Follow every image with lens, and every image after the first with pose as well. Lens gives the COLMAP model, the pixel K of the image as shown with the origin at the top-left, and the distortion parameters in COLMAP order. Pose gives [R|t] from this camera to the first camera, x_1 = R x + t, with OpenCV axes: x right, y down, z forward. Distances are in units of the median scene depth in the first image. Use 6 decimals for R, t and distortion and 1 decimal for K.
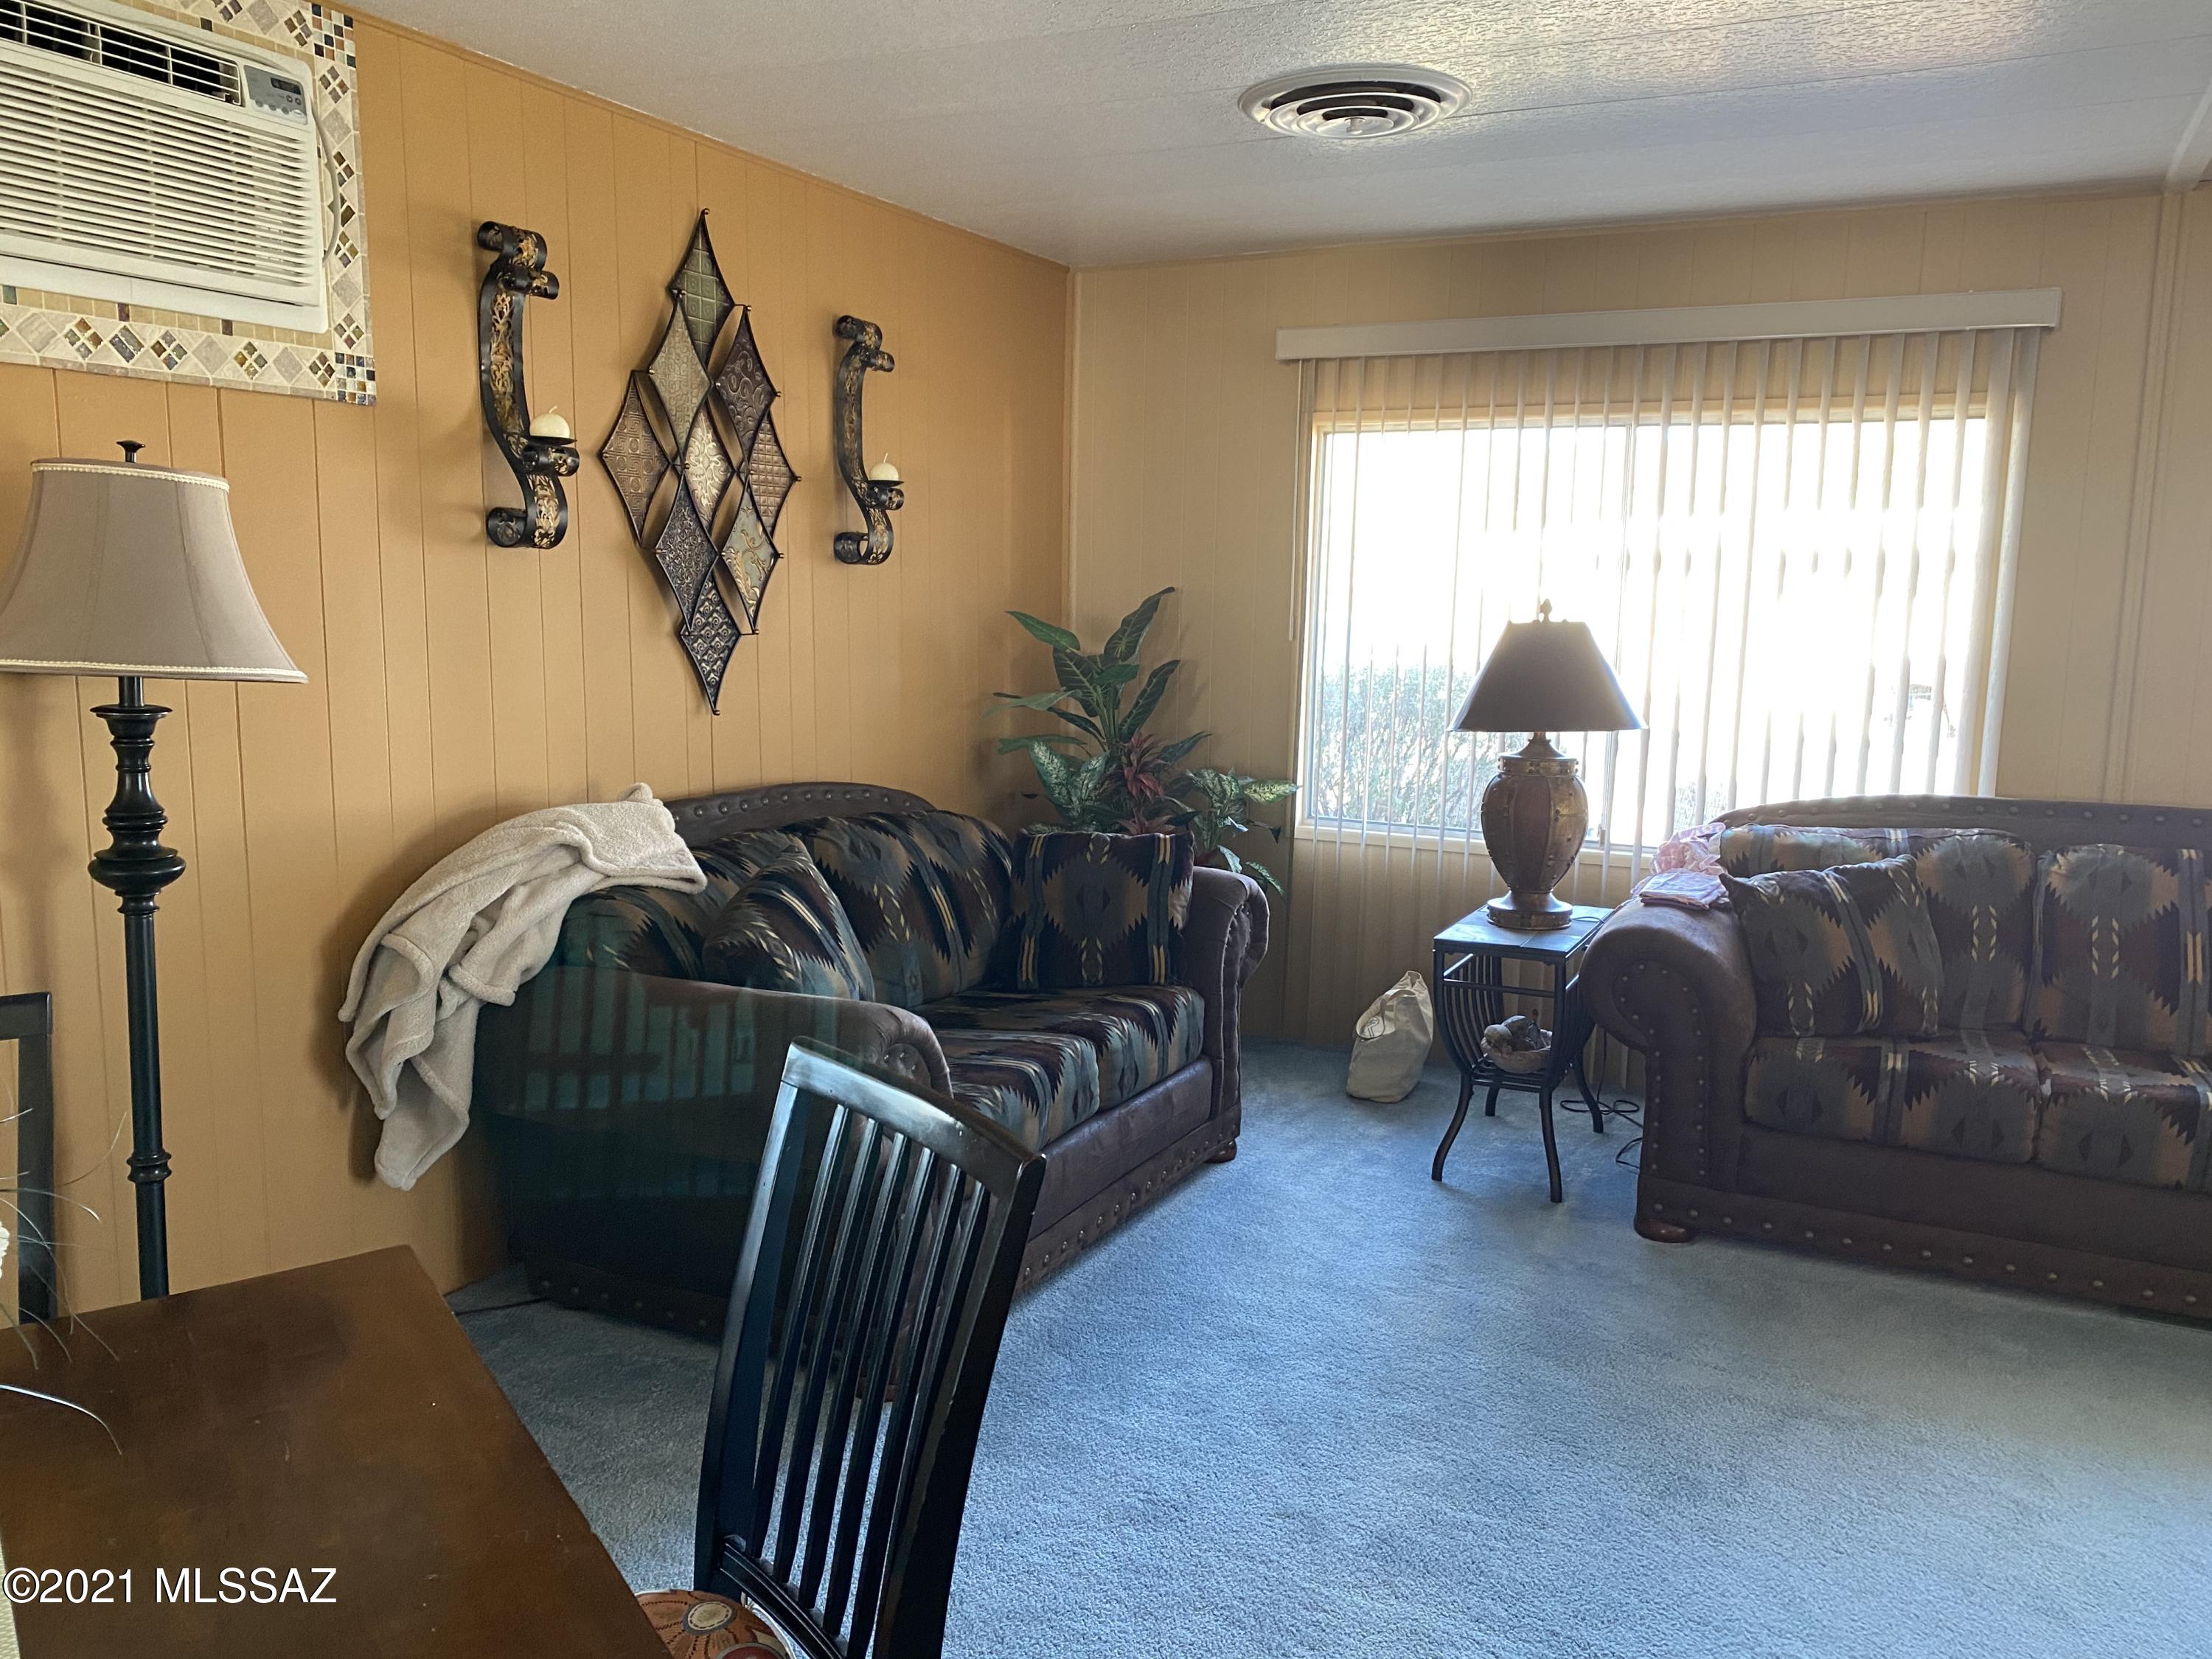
lens RADIAL K [[1654.3, 0, 1106.0], [0, 1654.3, 829.5], [0, 0, 1]] dist [0.010731, 0.003873]
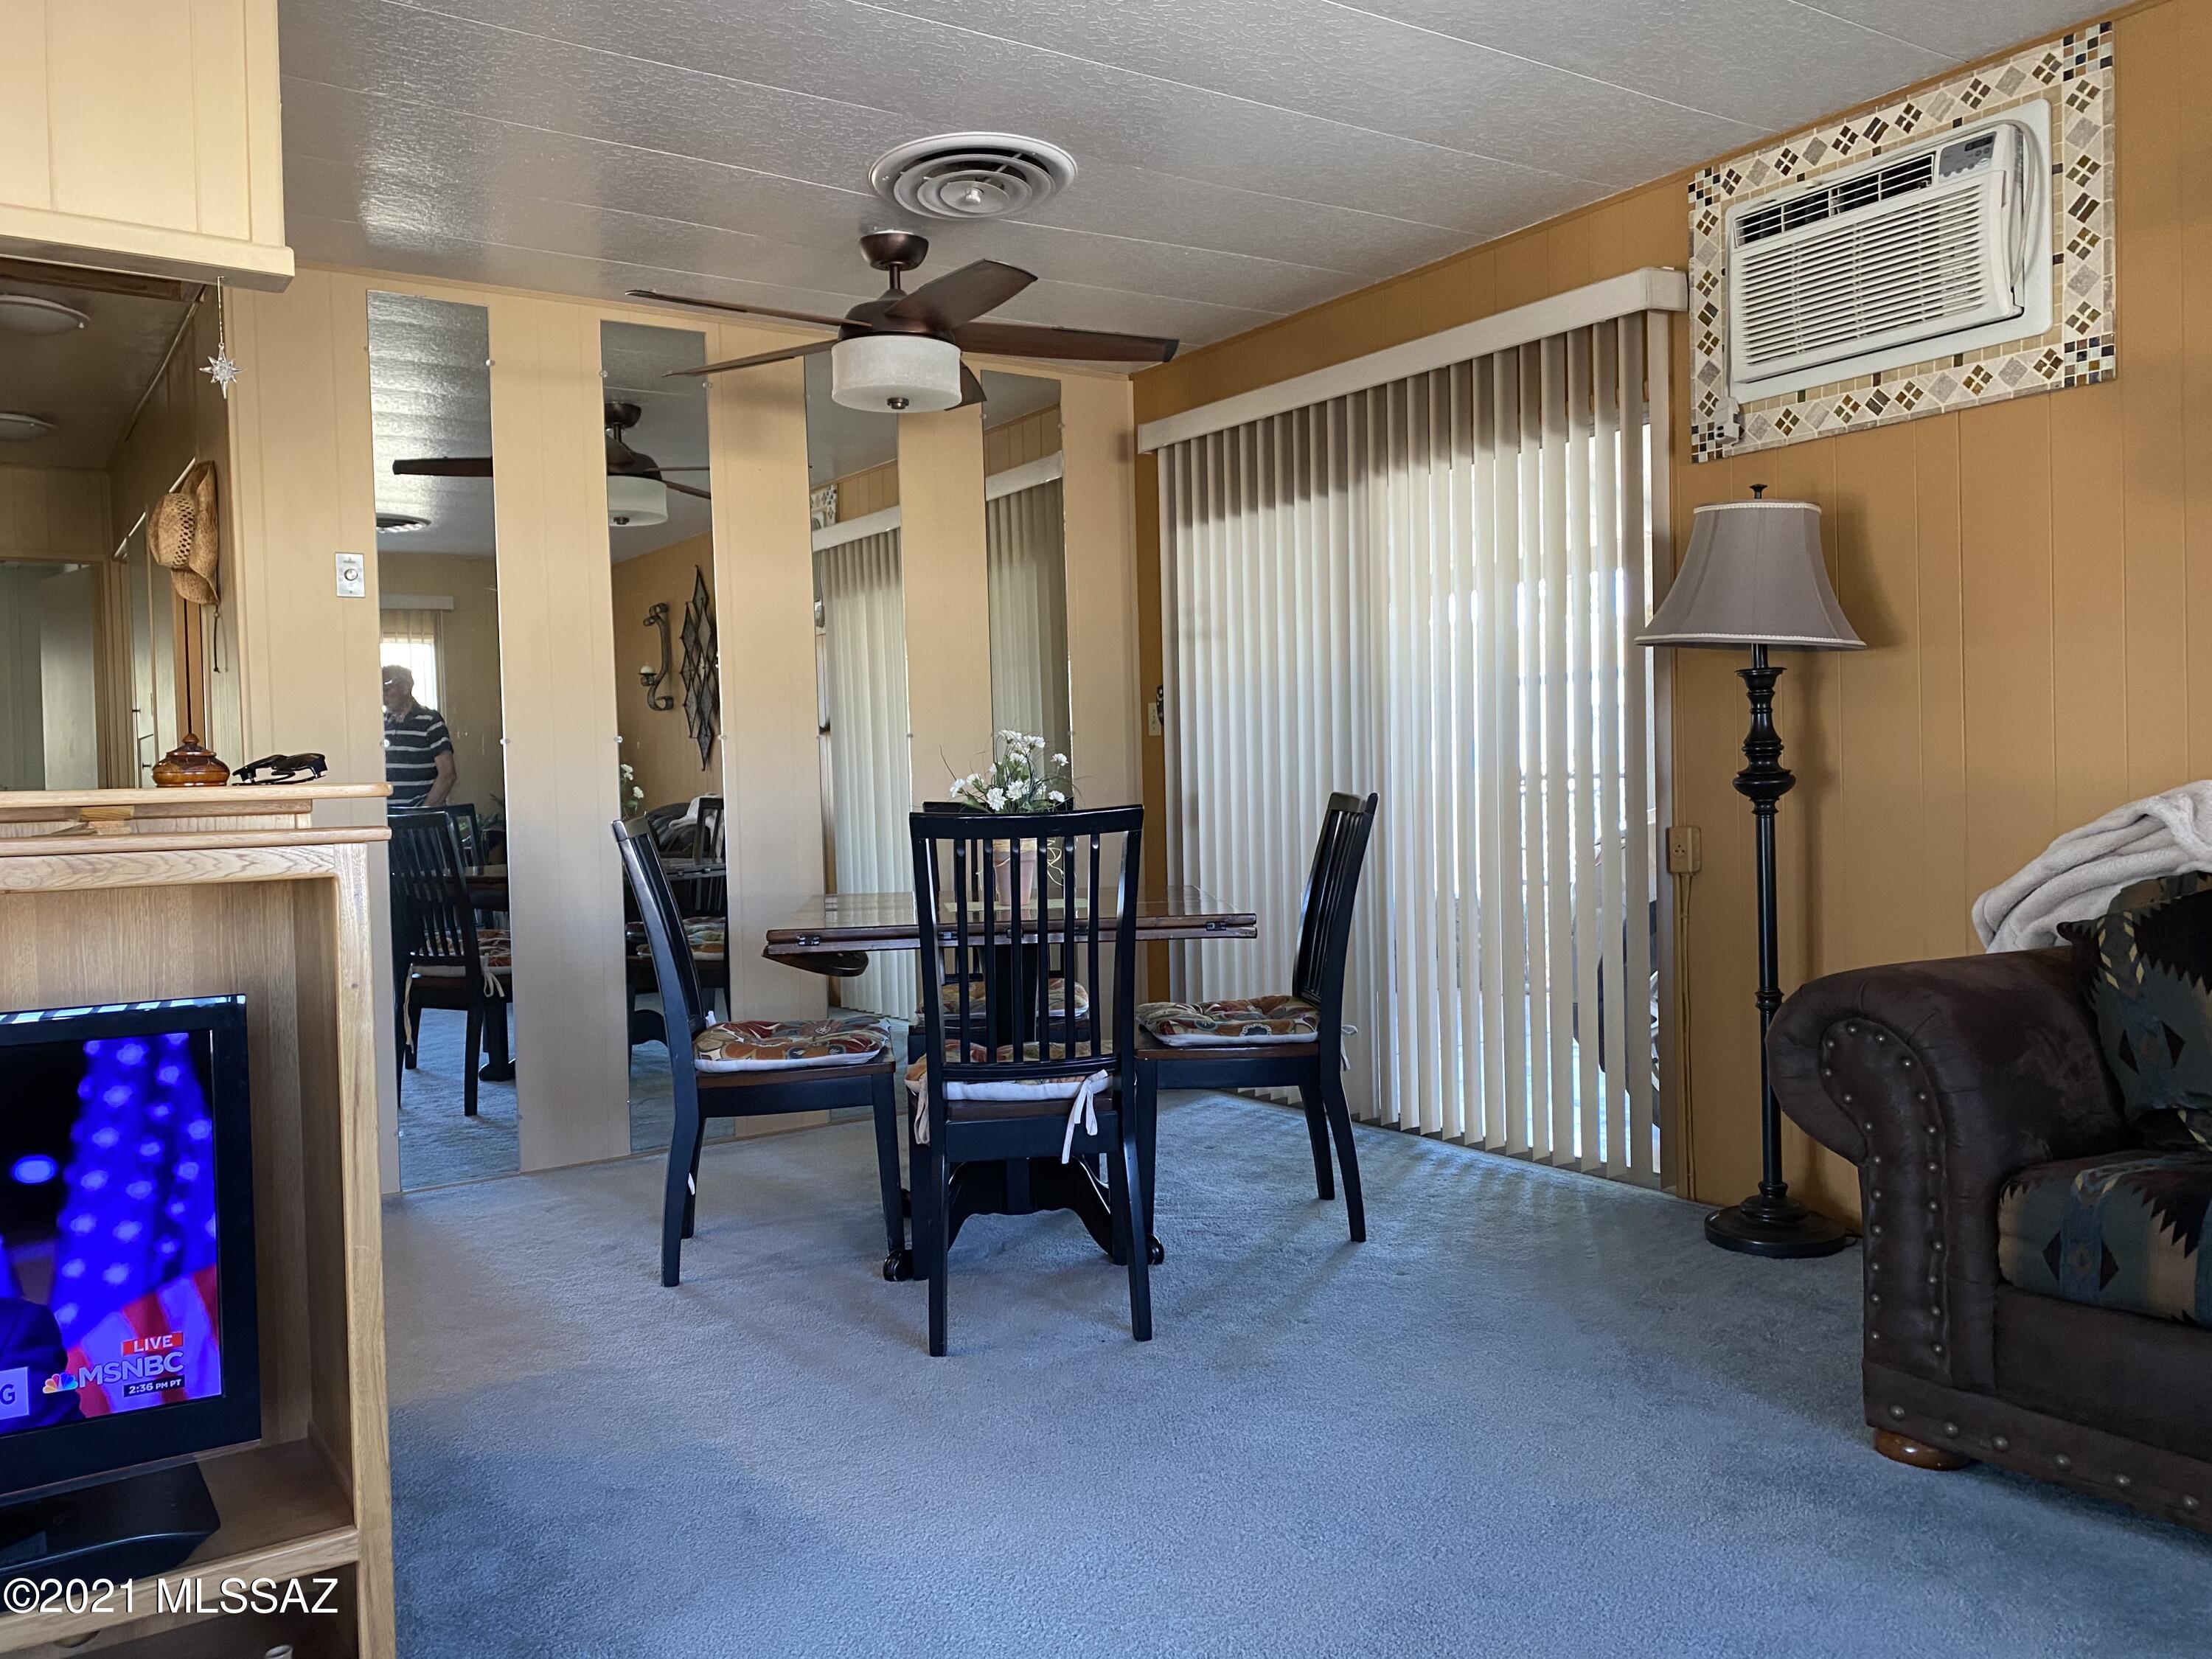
lens RADIAL K [[1677.5, 0, 1099.0], [0, 1677.5, 812.1], [0, 0, 1]] dist [0.022415, -0.011296]
pose [[-0.476774, 0.018052, -0.878841, 0.842552], [-0.109196, 0.990829, 0.079592, -0.004383], [0.872217, 0.133914, -0.470430, 1.053936]]
